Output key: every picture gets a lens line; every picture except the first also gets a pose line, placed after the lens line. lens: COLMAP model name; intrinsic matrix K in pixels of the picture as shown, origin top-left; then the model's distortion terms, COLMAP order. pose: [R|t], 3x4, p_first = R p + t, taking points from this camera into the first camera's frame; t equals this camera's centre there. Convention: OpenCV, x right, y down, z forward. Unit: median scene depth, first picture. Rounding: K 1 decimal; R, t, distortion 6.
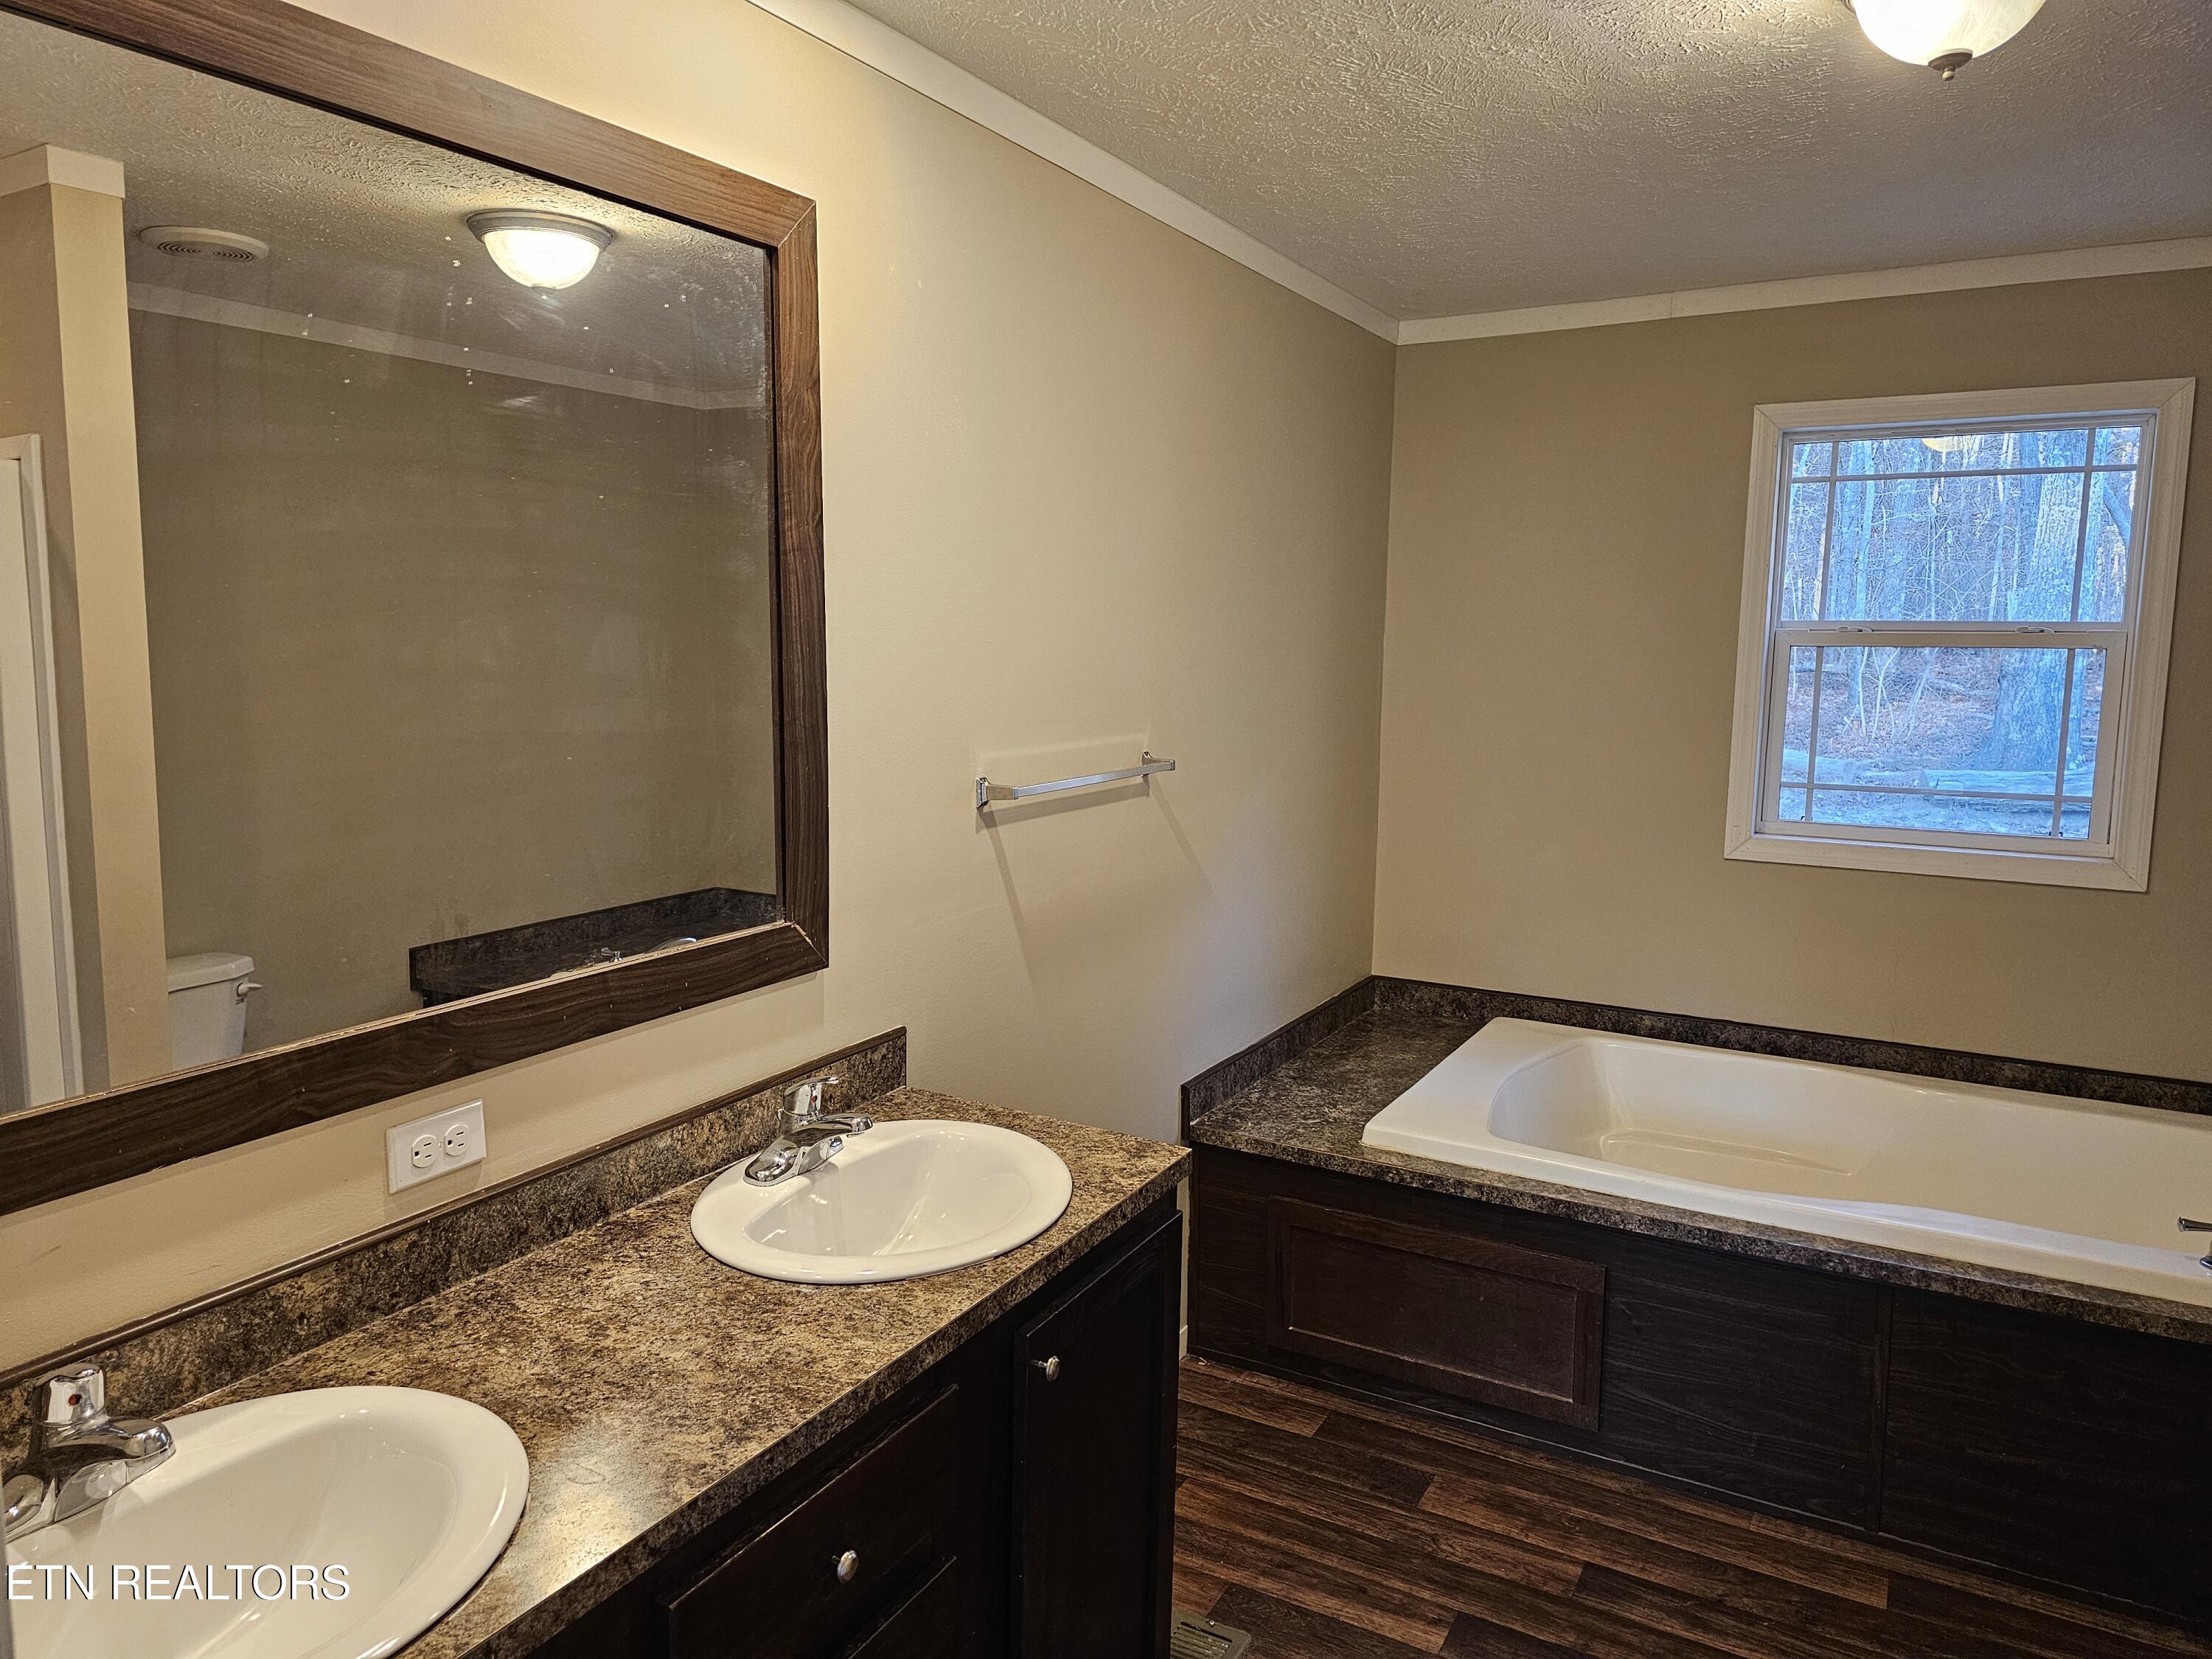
lens RADIAL K [[1474.4, 0, 1093.4], [0, 1474.4, 823.6], [0, 0, 1]] dist [0.043156, -0.027127]
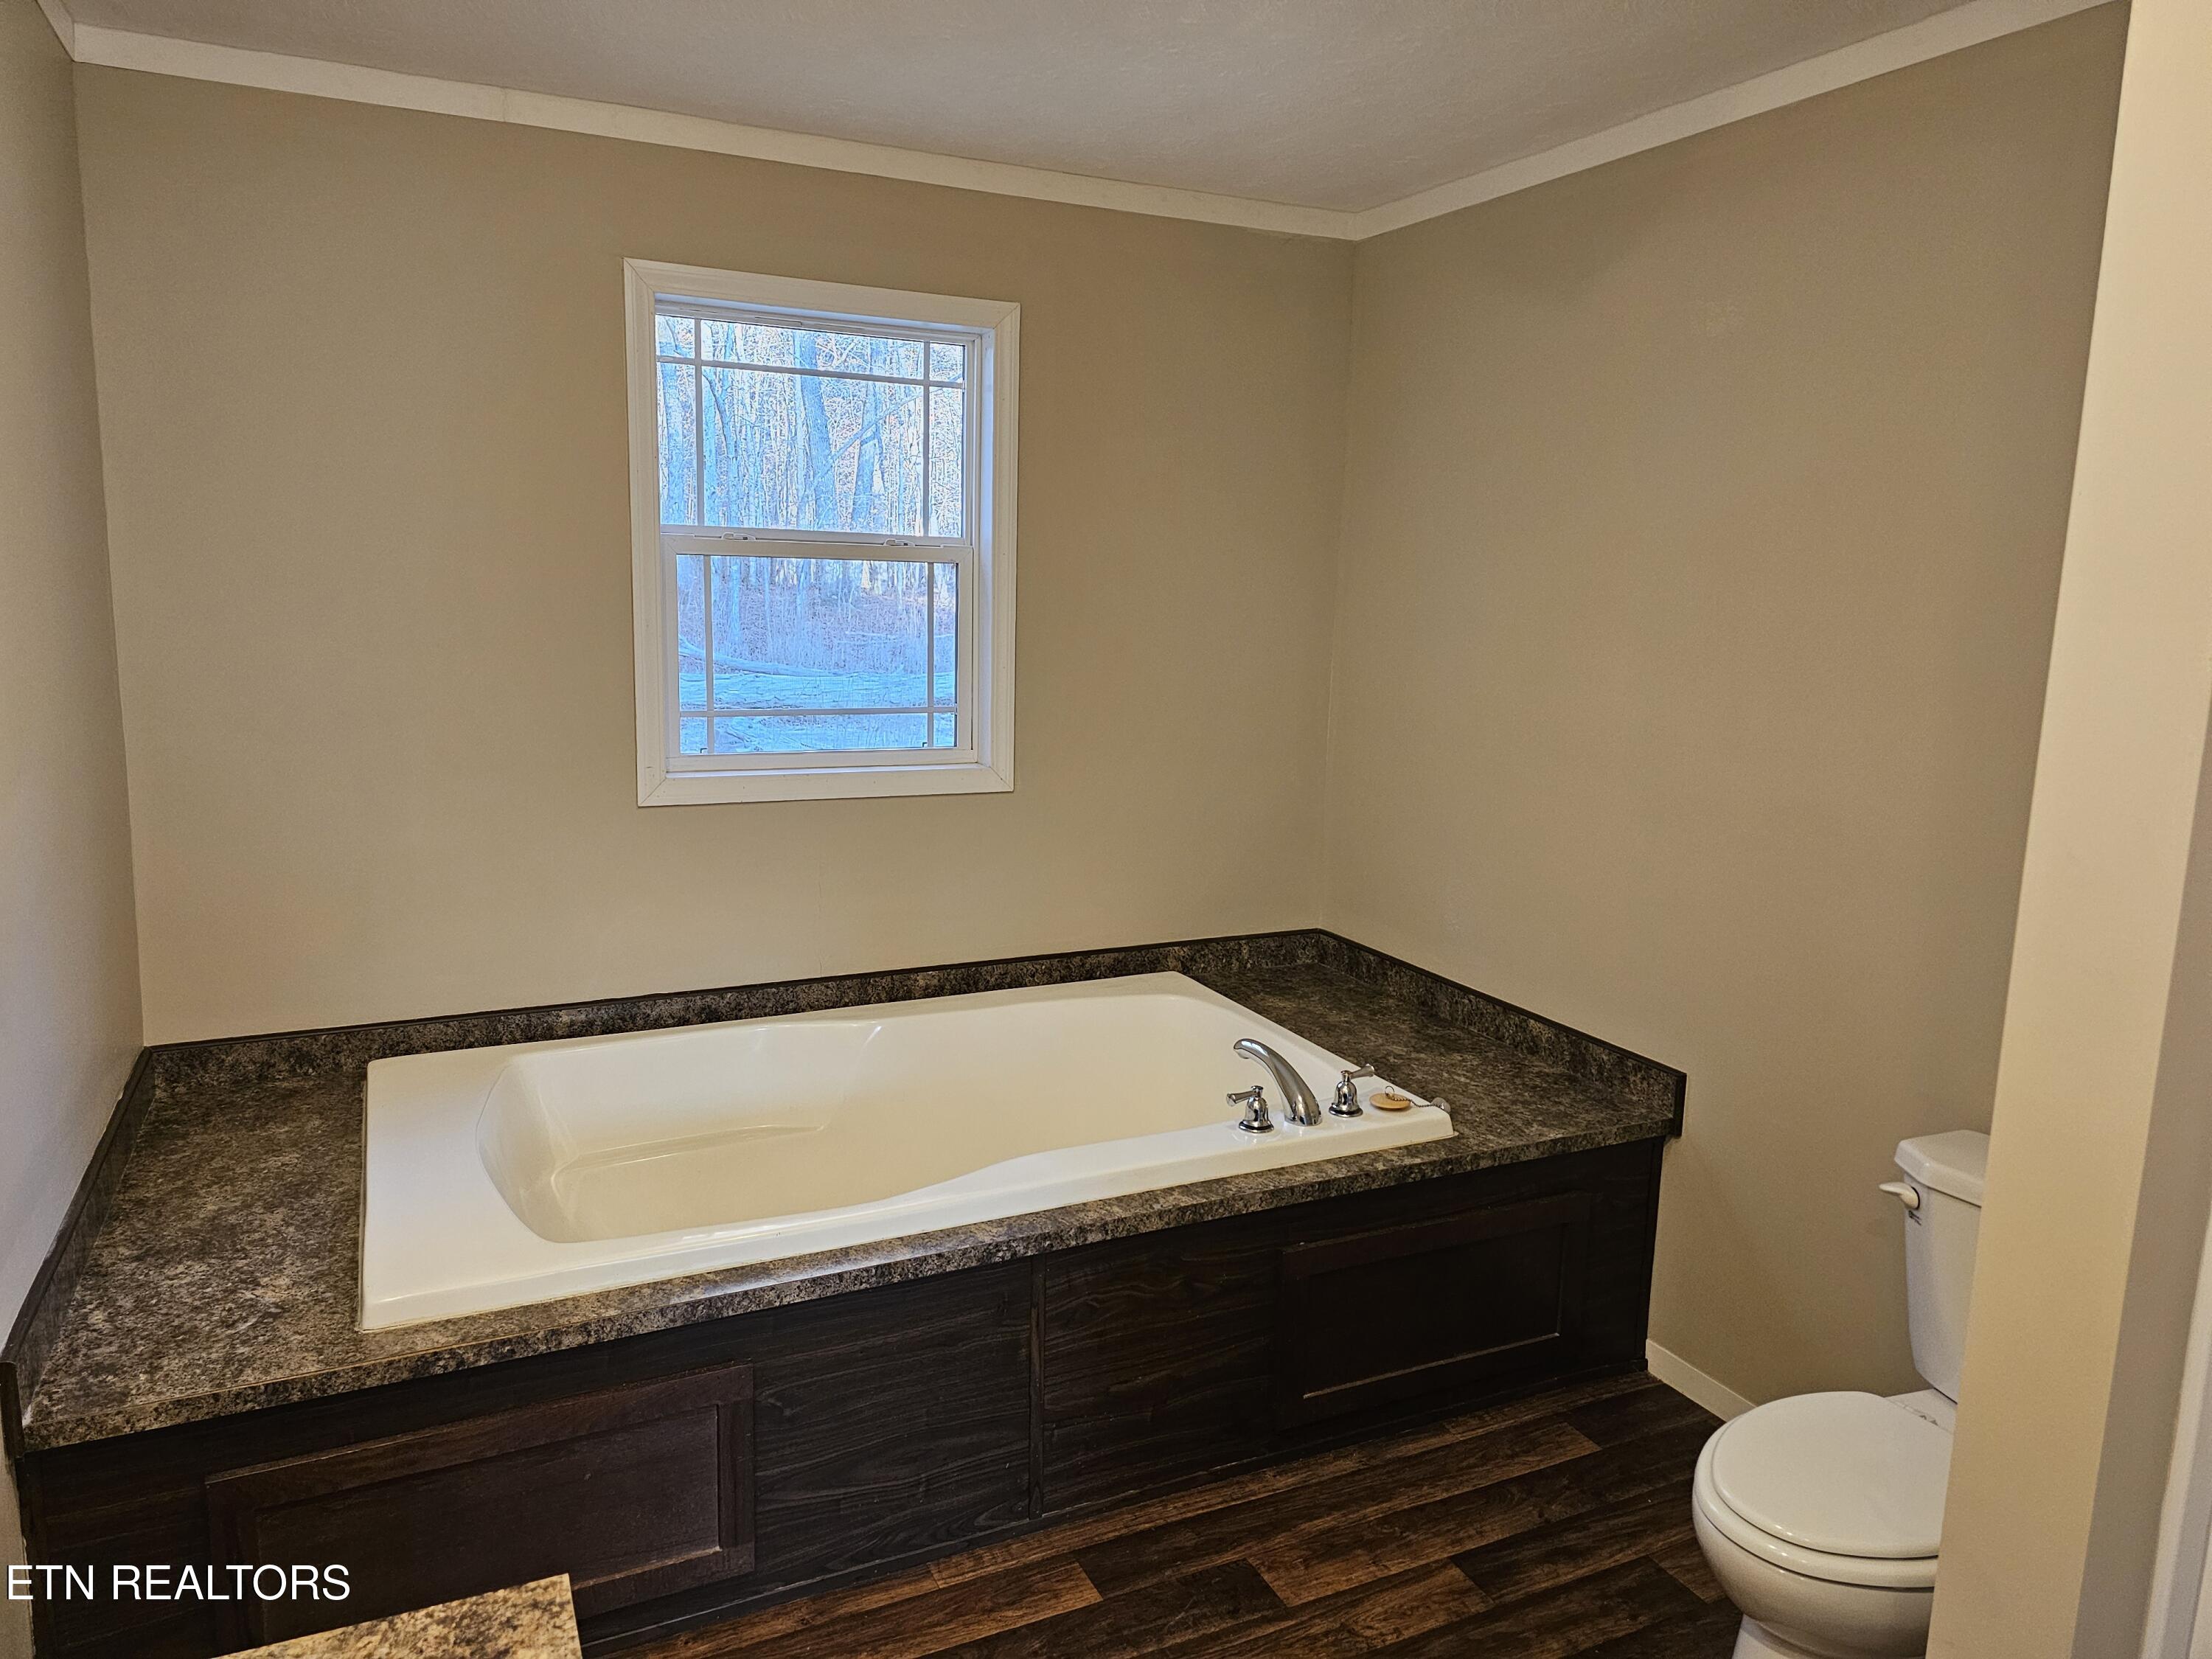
lens RADIAL K [[1474.4, 0, 1104.4], [0, 1474.4, 795.9], [0, 0, 1]] dist [0.043156, -0.027127]
pose [[0.571962, -0.117723, 0.811789, -0.124797], [0.087990, 0.992743, 0.081970, -0.033969], [-0.815547, 0.024546, 0.578170, 0.358661]]
